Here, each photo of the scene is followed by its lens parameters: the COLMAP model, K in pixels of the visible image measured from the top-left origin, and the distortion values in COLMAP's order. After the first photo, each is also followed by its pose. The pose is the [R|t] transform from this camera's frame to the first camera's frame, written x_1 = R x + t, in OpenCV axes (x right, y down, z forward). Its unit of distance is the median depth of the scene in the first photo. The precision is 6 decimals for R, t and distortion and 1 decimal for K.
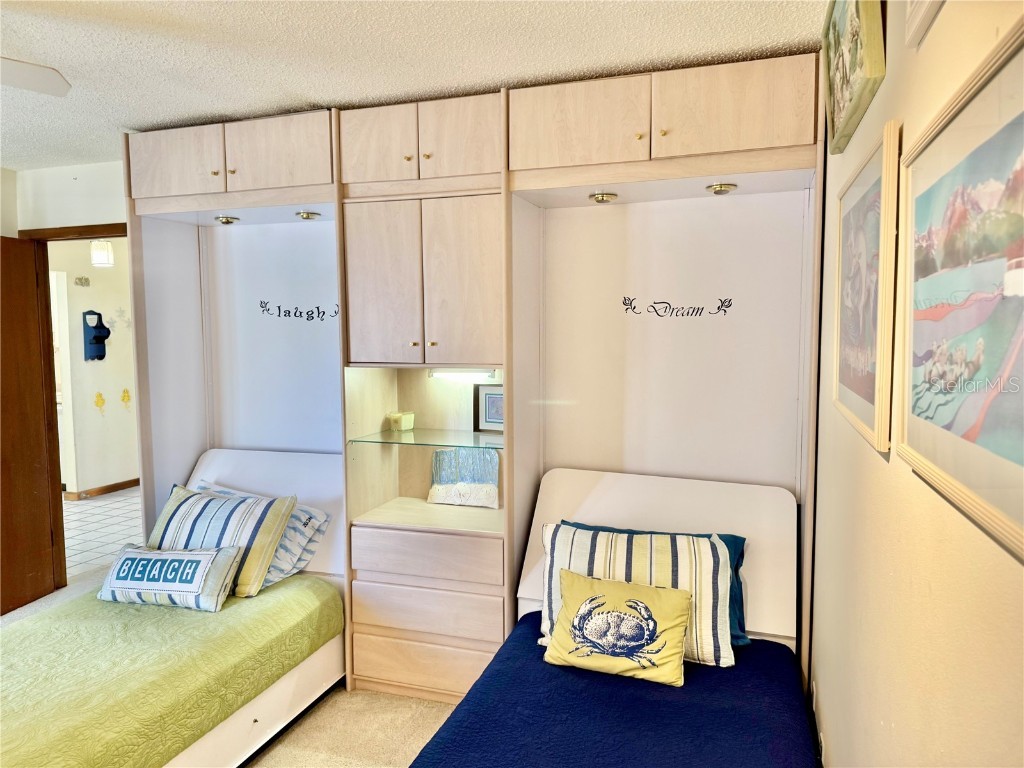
lens RADIAL K [[670.3, 0, 512.8], [0, 670.3, 385.9], [0, 0, 1]] dist [0.001316, -0.000725]
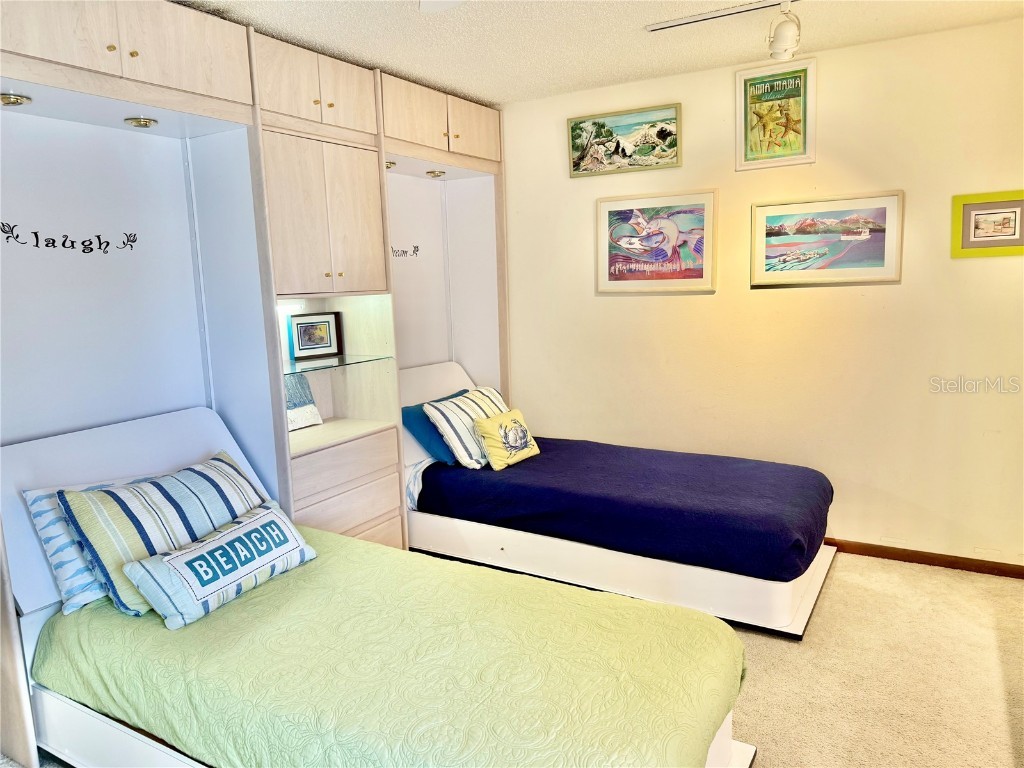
lens RADIAL K [[720.0, 0, 512.5], [0, 720.0, 385.9], [0, 0, 1]] dist [0.066729, -0.080487]
pose [[0.230983, -0.163954, 0.959044, -1.225495], [0.088144, 0.985173, 0.147192, -0.034399], [-0.968957, 0.050535, 0.242010, 0.410806]]
